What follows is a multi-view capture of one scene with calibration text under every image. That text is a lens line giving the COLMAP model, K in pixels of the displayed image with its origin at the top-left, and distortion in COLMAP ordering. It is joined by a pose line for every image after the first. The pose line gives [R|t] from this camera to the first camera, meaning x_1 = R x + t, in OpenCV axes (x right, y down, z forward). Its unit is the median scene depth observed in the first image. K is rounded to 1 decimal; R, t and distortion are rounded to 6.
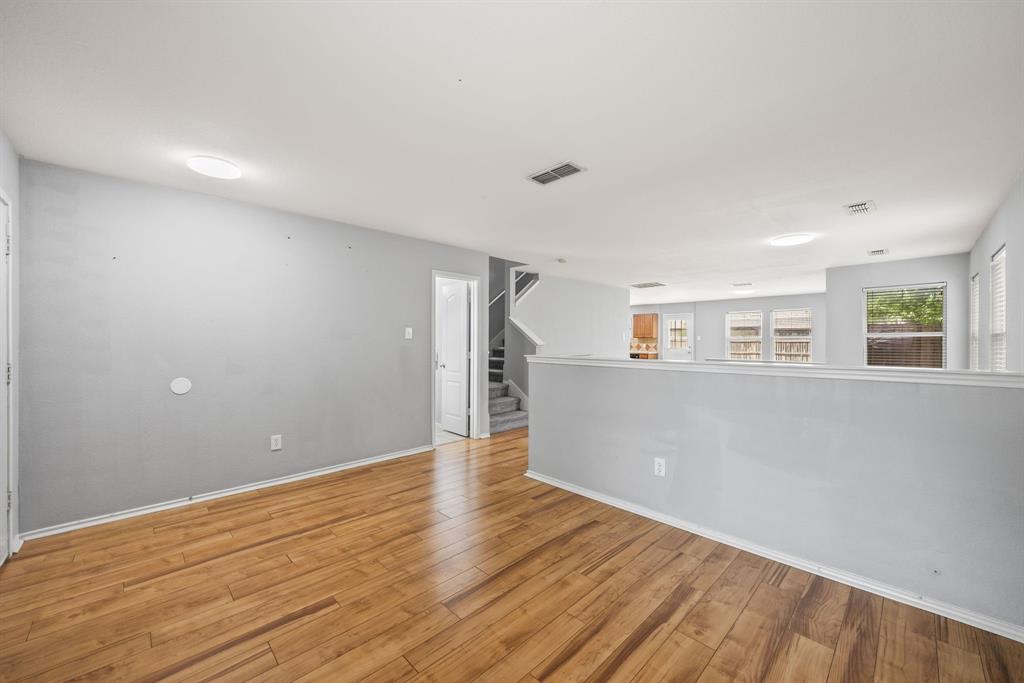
lens RADIAL K [[395.4, 0, 510.6], [0, 395.4, 338.4], [0, 0, 1]] dist [-0.001599, -0.001204]
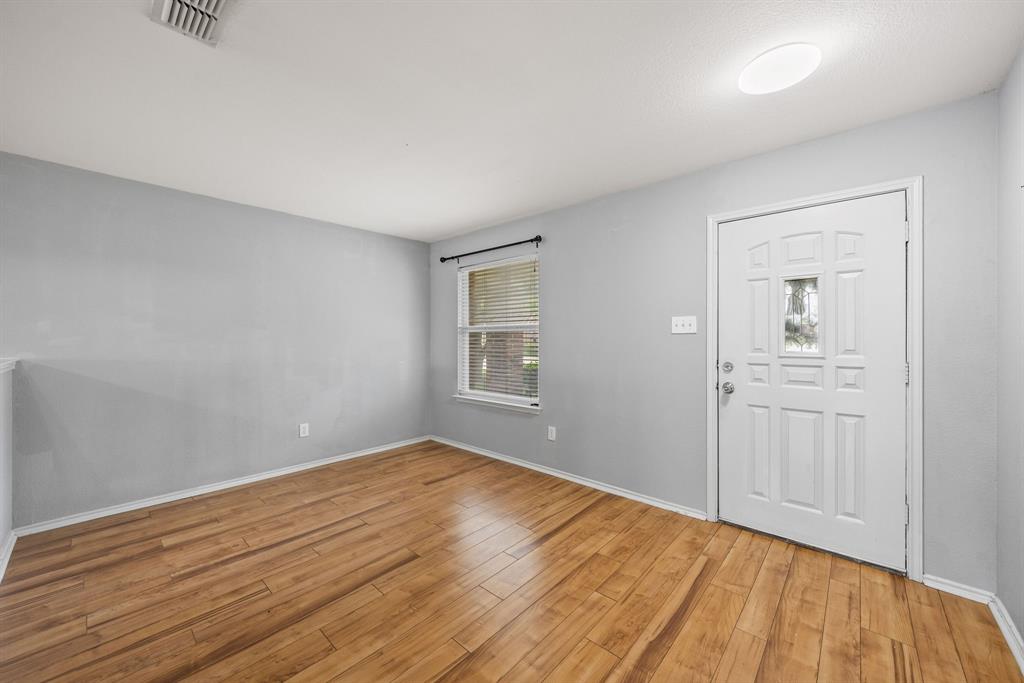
lens RADIAL K [[380.4, 0, 512.3], [0, 380.4, 341.4], [0, 0, 1]] dist [-0.011330, 0.000019]
pose [[-0.997454, -0.001721, -0.071294, -0.290154], [-0.001856, 0.999997, 0.001827, 0.012815], [0.071291, 0.001954, -0.997454, 1.717662]]
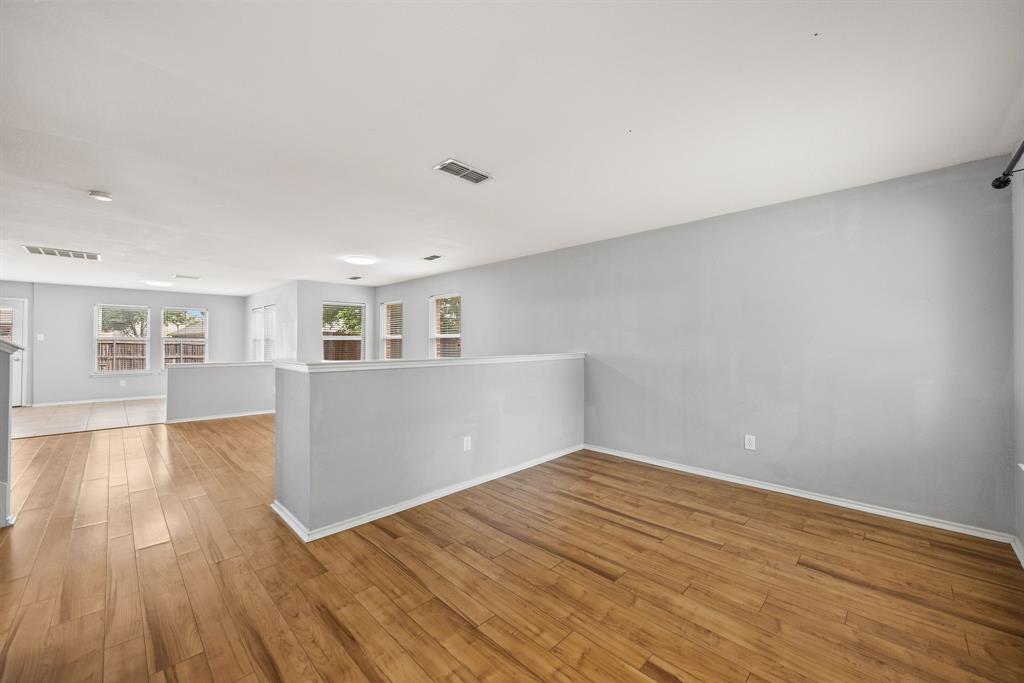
lens RADIAL K [[395.4, 0, 512.6], [0, 395.4, 335.4], [0, 0, 1]] dist [-0.001599, -0.001204]
pose [[-0.020685, 0.014692, 0.999678, -1.004251], [-0.003458, 0.999885, -0.014766, 0.006782], [-0.999780, -0.003762, -0.020631, 1.035111]]
